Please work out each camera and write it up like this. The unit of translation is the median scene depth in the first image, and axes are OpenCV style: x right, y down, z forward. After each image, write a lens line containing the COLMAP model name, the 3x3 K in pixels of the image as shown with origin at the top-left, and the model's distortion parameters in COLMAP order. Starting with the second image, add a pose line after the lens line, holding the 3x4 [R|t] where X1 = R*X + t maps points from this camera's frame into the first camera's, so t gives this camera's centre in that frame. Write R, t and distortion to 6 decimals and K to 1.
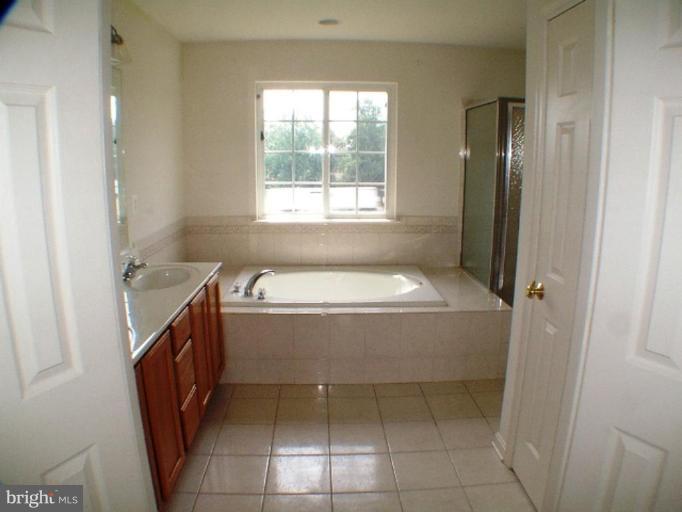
lens RADIAL K [[481.5, 0, 356.5], [0, 481.5, 256.4], [0, 0, 1]] dist [-0.188639, 0.004936]
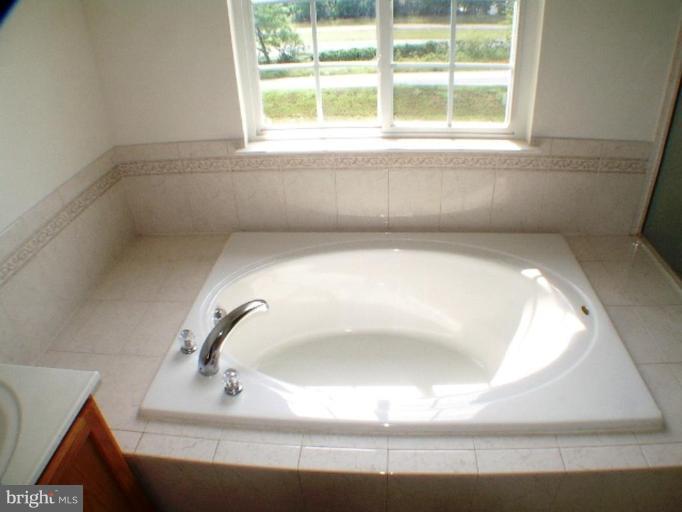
lens RADIAL K [[481.5, 0, 356.5], [0, 481.5, 256.4], [0, 0, 1]] dist [-0.188639, 0.004936]
pose [[0.991488, 0.024403, -0.127892, -0.027672], [0.020775, 0.940043, 0.340423, -0.133112], [0.128532, -0.340182, 0.931534, 0.515714]]
